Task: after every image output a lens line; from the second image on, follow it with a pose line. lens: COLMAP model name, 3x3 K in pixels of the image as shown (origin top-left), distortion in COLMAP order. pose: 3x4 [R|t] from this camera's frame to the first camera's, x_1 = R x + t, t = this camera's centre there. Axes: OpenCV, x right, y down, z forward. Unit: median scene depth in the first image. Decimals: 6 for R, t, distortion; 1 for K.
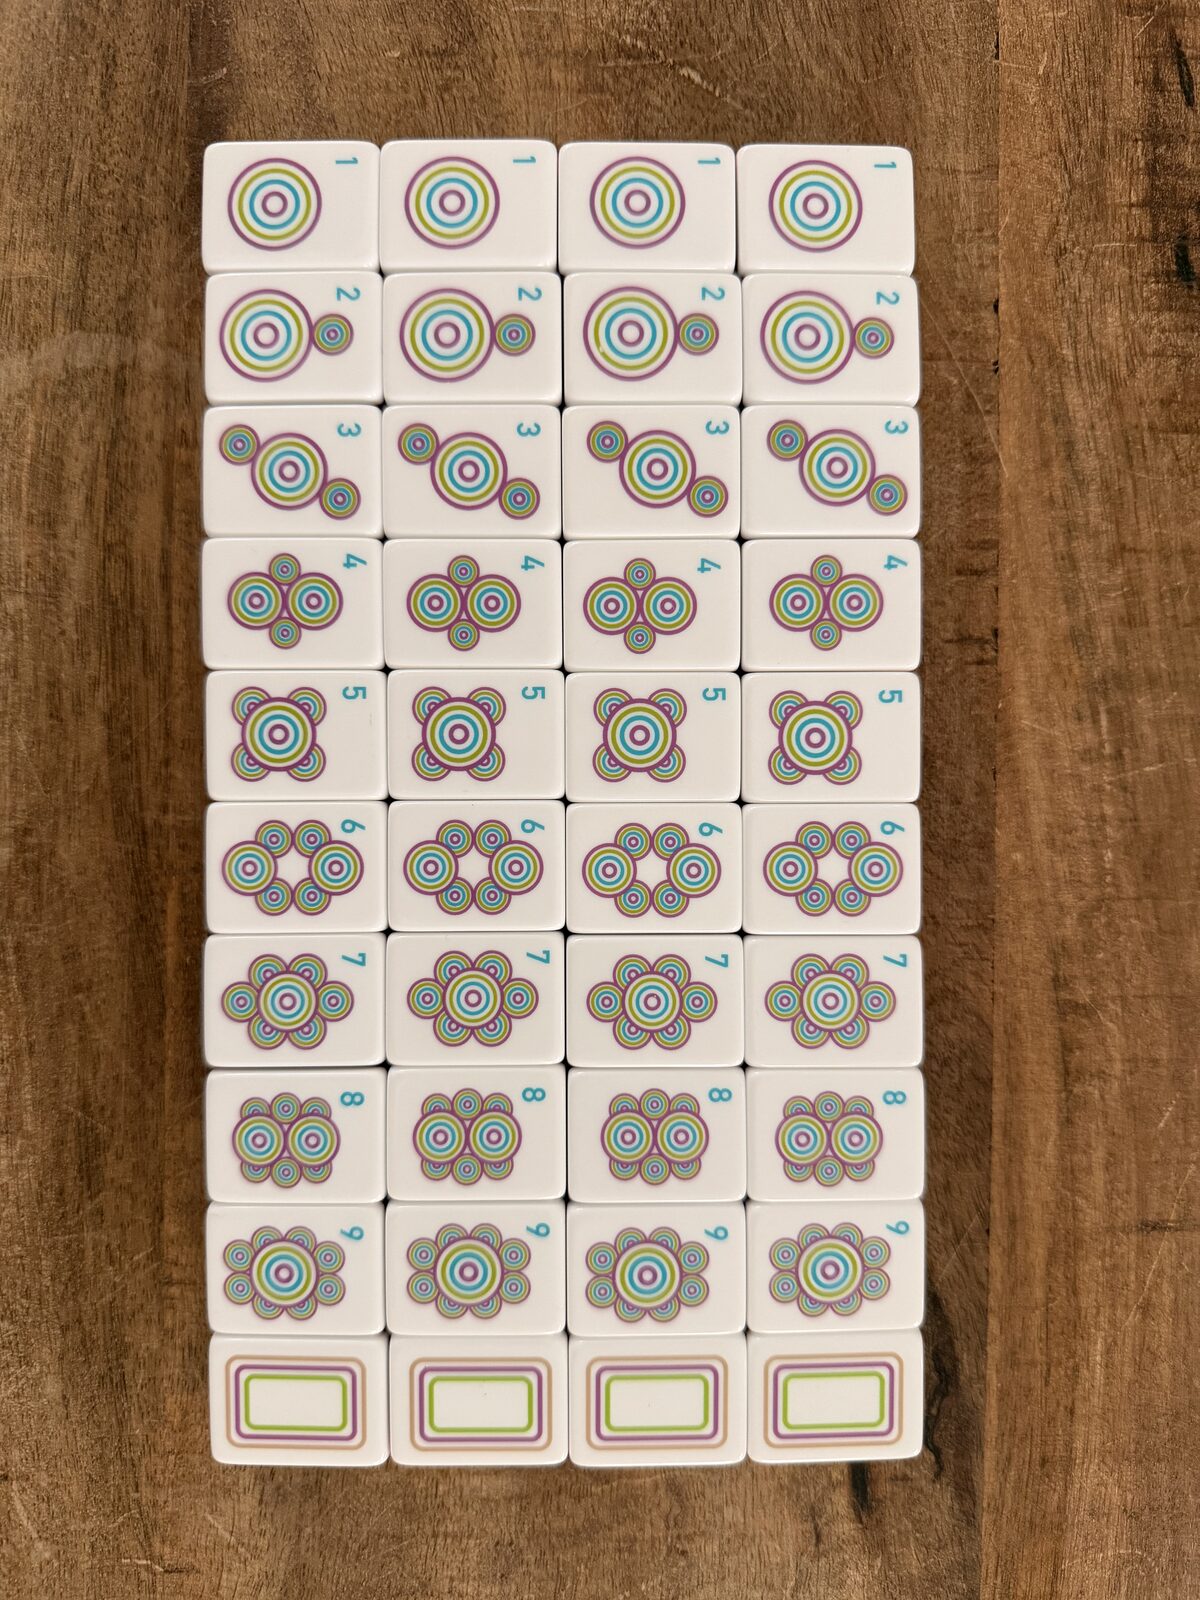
lens RADIAL K [[1136.9, 0, 563.4], [0, 1136.9, 807.7], [0, 0, 1]] dist [-0.065417, 0.023875]
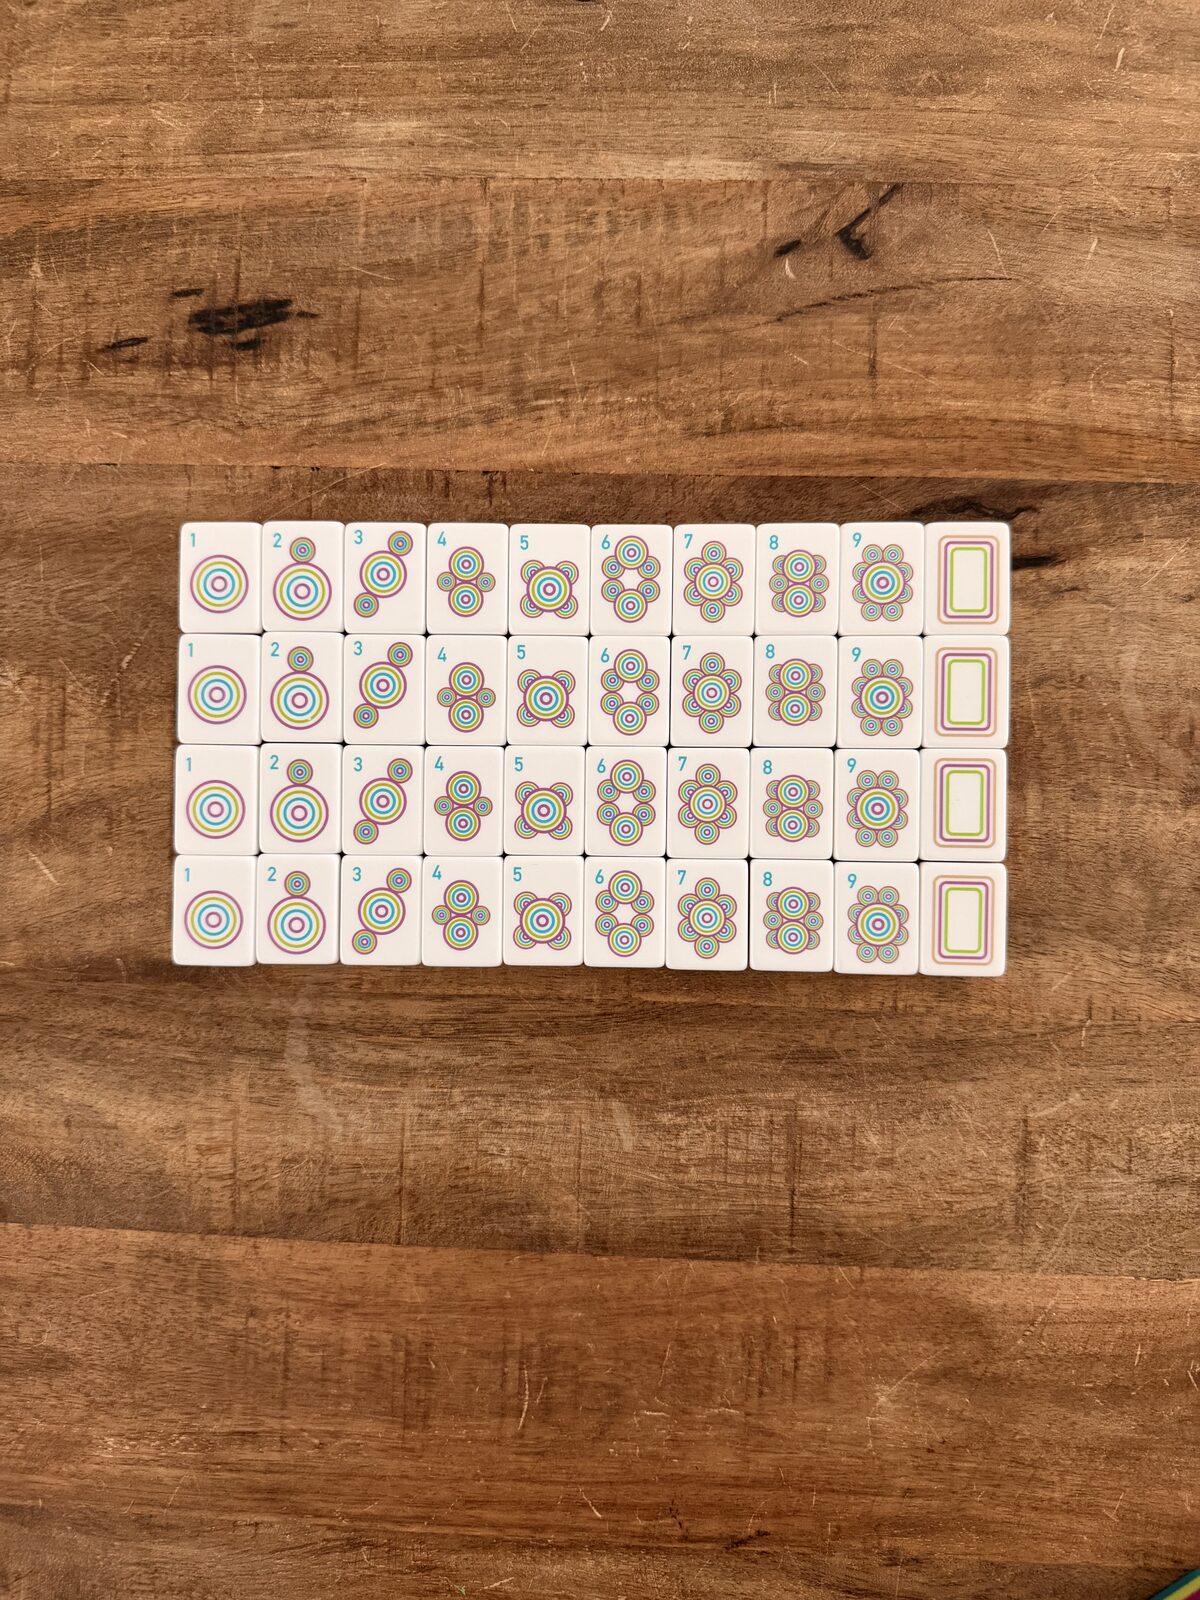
lens RADIAL K [[1099.5, 0, 600.0], [0, 1099.5, 800.0], [0, 0, 1]] dist [-0.041528, 0.010618]
pose [[0.015372, -0.999877, -0.003032, -0.071285], [0.999369, 0.015461, -0.031977, 0.065070], [0.032020, -0.002538, 0.999484, -0.563481]]
